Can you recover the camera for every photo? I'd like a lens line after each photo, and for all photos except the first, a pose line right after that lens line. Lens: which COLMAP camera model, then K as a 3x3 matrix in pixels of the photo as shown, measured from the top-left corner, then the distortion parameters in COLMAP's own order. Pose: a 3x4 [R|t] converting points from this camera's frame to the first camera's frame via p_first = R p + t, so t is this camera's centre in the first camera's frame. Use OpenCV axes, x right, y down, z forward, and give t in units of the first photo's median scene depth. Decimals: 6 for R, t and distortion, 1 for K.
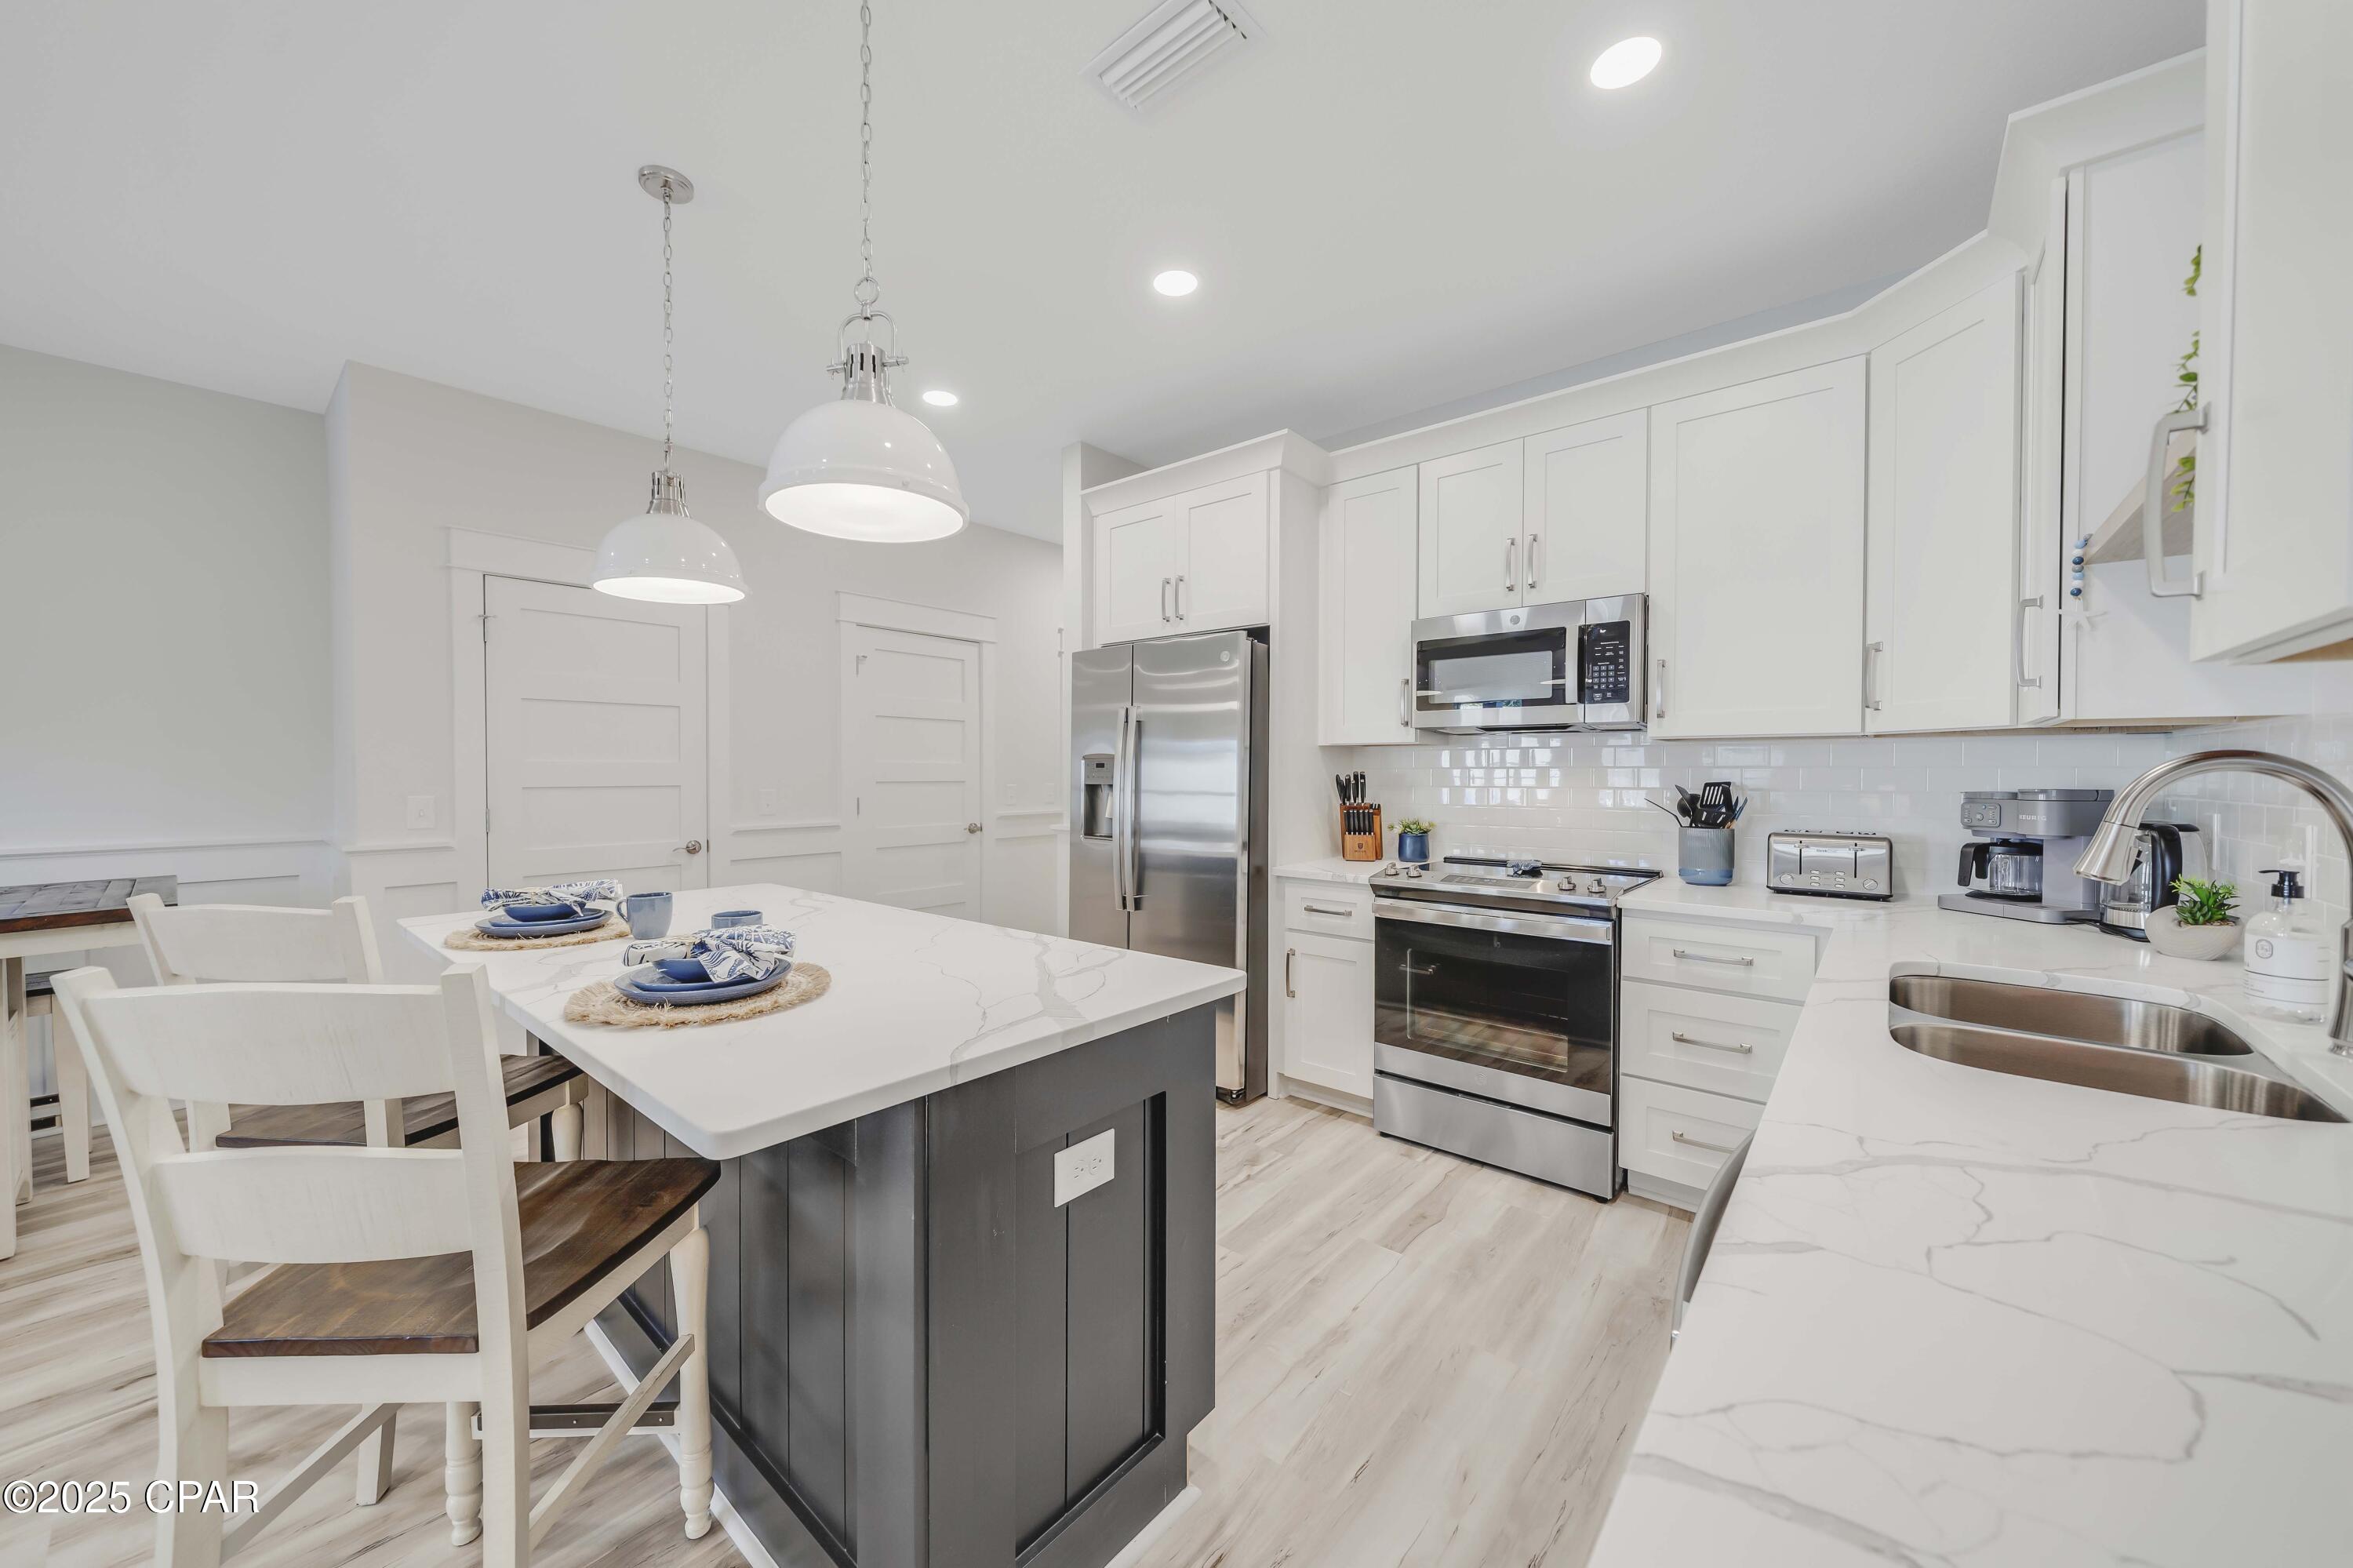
lens RADIAL K [[851.0, 0, 1176.5], [0, 851.0, 784.0], [0, 0, 1]] dist [0.001510, -0.001448]
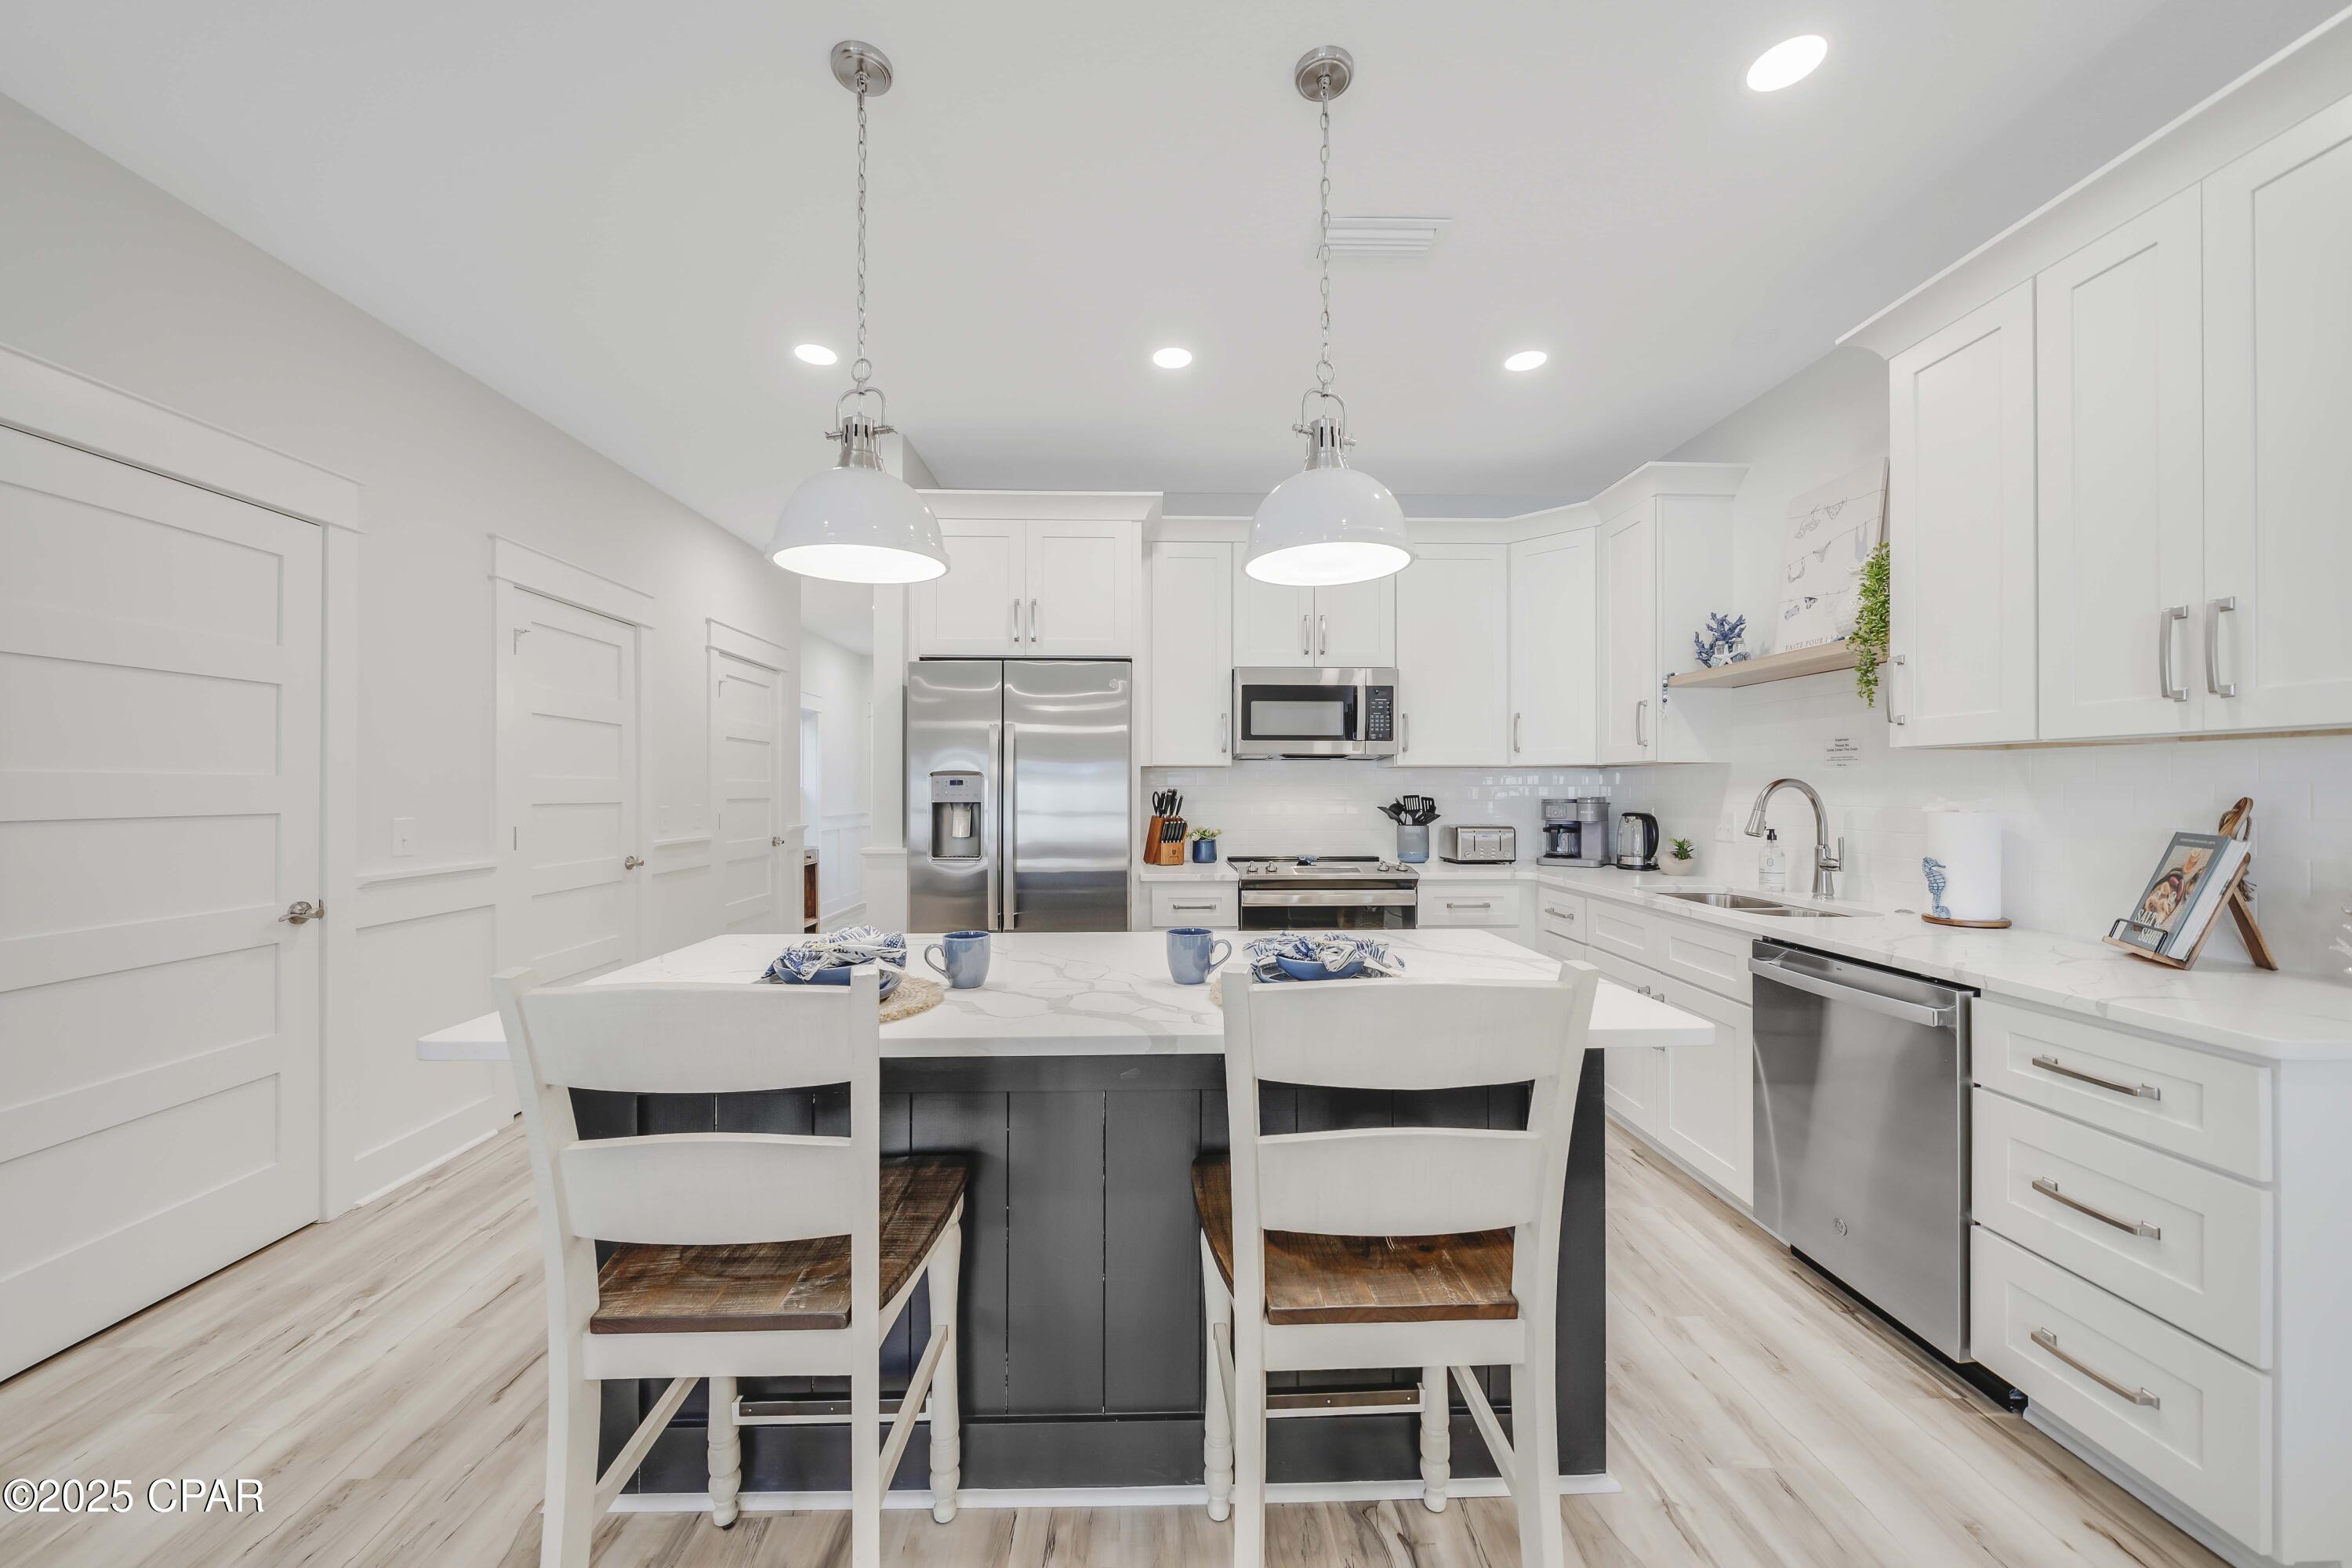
lens RADIAL K [[848.7, 0, 1155.6], [0, 848.7, 796.6], [0, 0, 1]] dist [-0.000684, -0.000097]
pose [[0.747829, -0.008992, 0.663831, -0.636196], [0.011639, 0.999932, 0.000433, -0.005475], [-0.663790, 0.007402, 0.747882, 0.147588]]
